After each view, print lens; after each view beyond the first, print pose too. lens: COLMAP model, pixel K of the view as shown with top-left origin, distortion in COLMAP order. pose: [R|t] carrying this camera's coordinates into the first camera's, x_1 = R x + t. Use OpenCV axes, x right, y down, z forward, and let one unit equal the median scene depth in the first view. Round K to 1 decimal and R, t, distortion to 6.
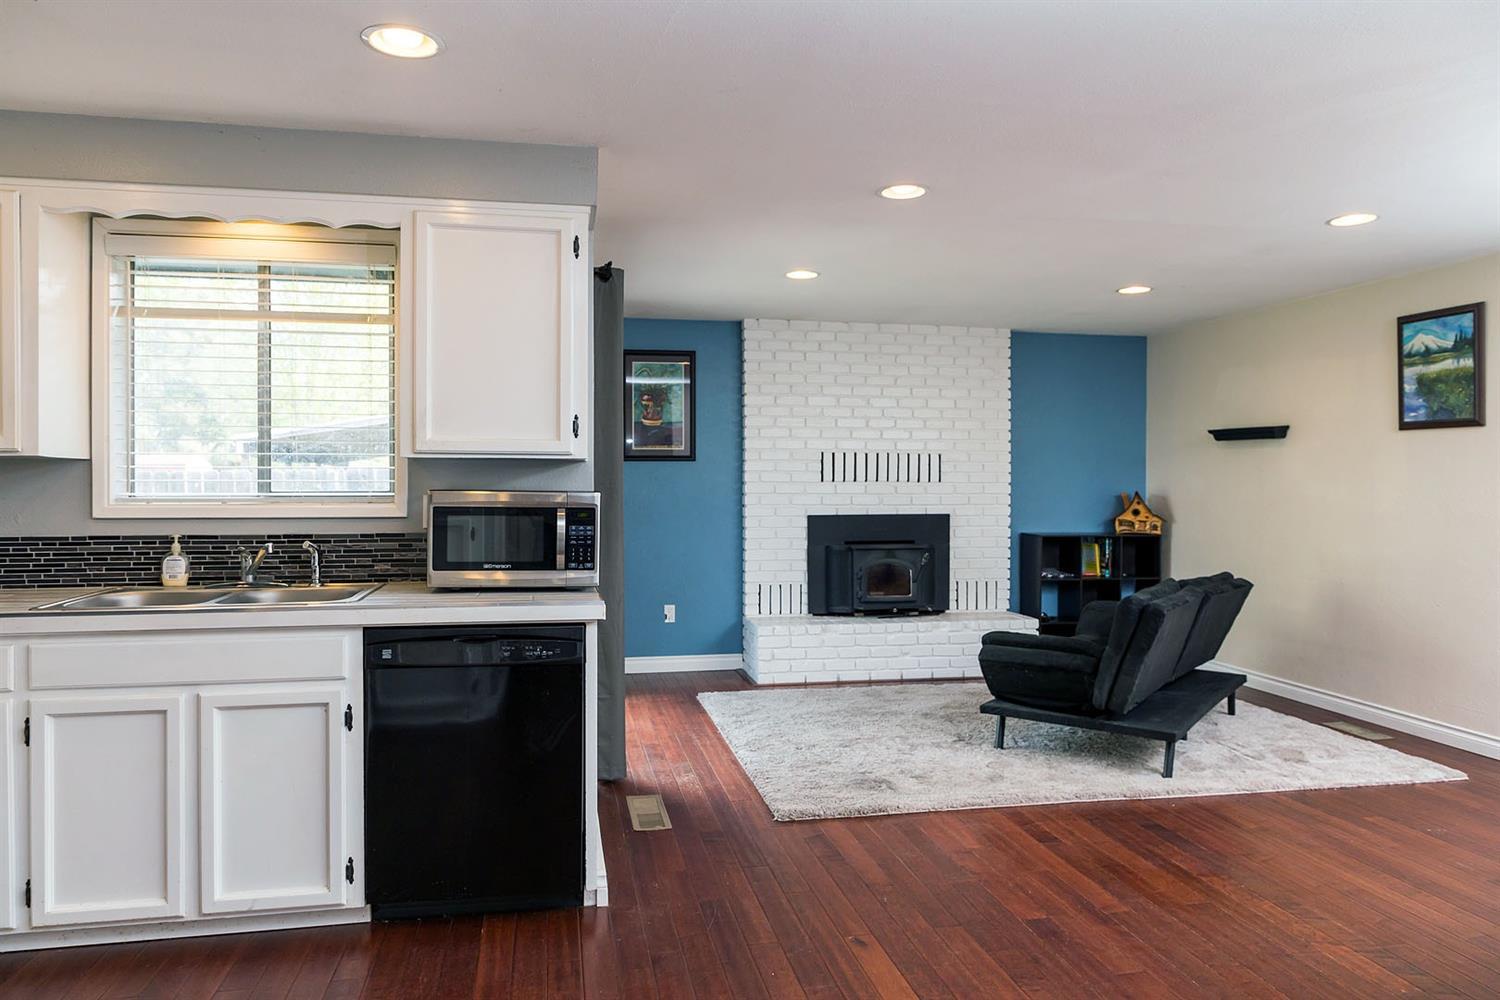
lens RADIAL K [[1012.3, 0, 742.0], [0, 1012.3, 483.6], [0, 0, 1]] dist [0.000395, -0.000379]
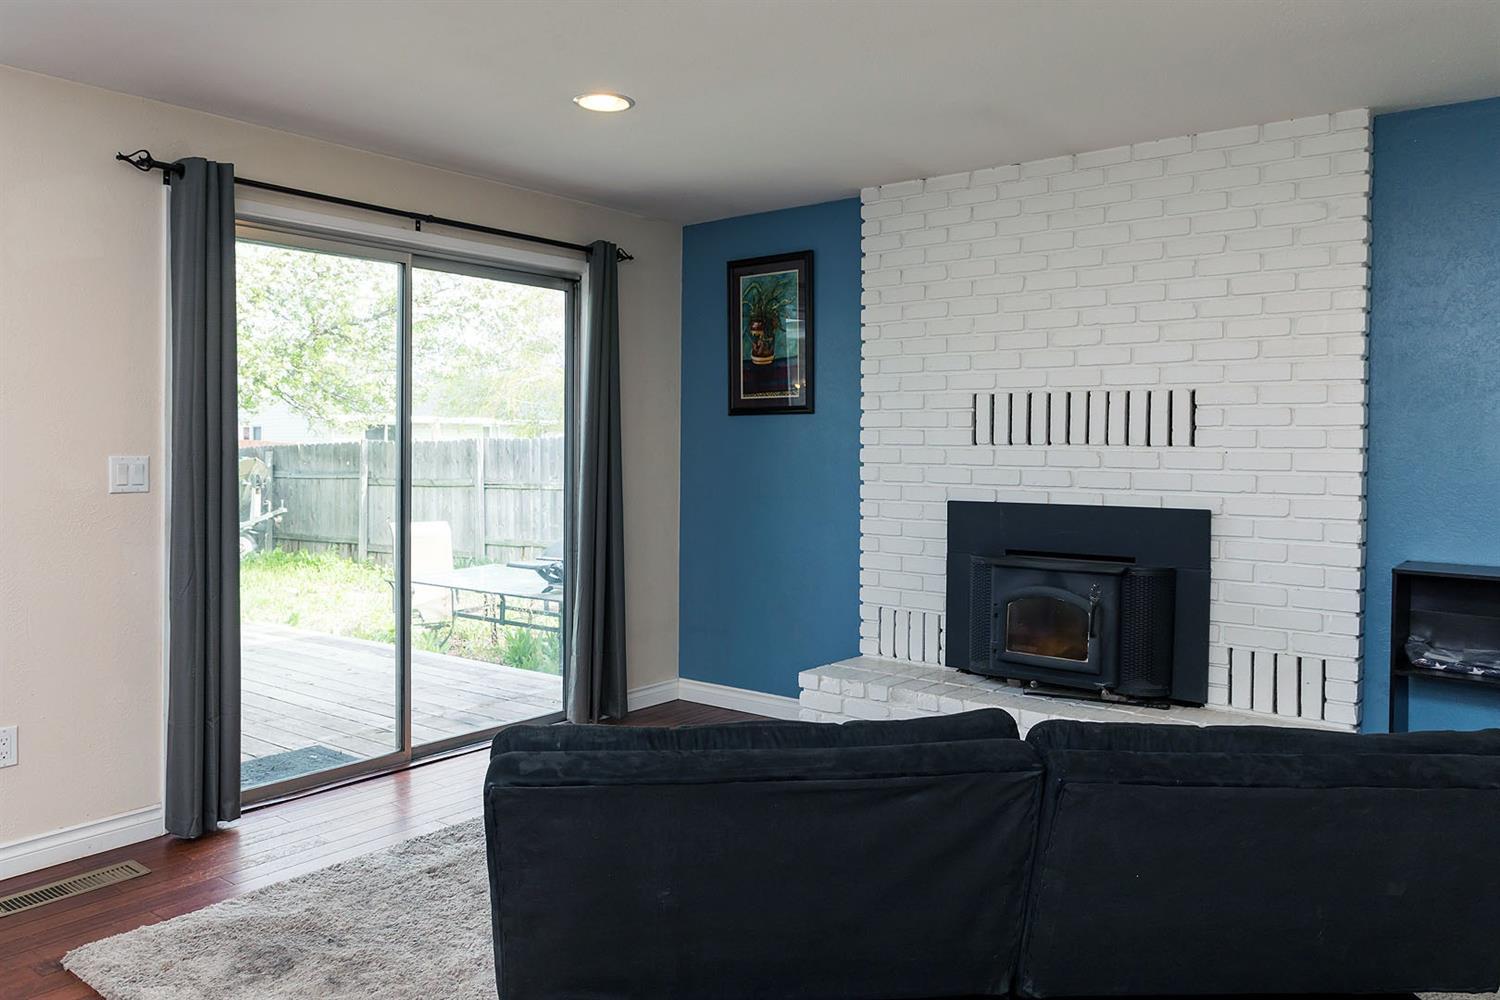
lens RADIAL K [[1092.3, 0, 748.5], [0, 1092.3, 451.0], [0, 0, 1]] dist [0.002368, -0.000351]
pose [[0.648941, 0.005468, -0.760819, 0.477717], [-0.006952, 0.999975, 0.001258, 0.002068], [0.760807, 0.004473, 0.648963, 0.494002]]
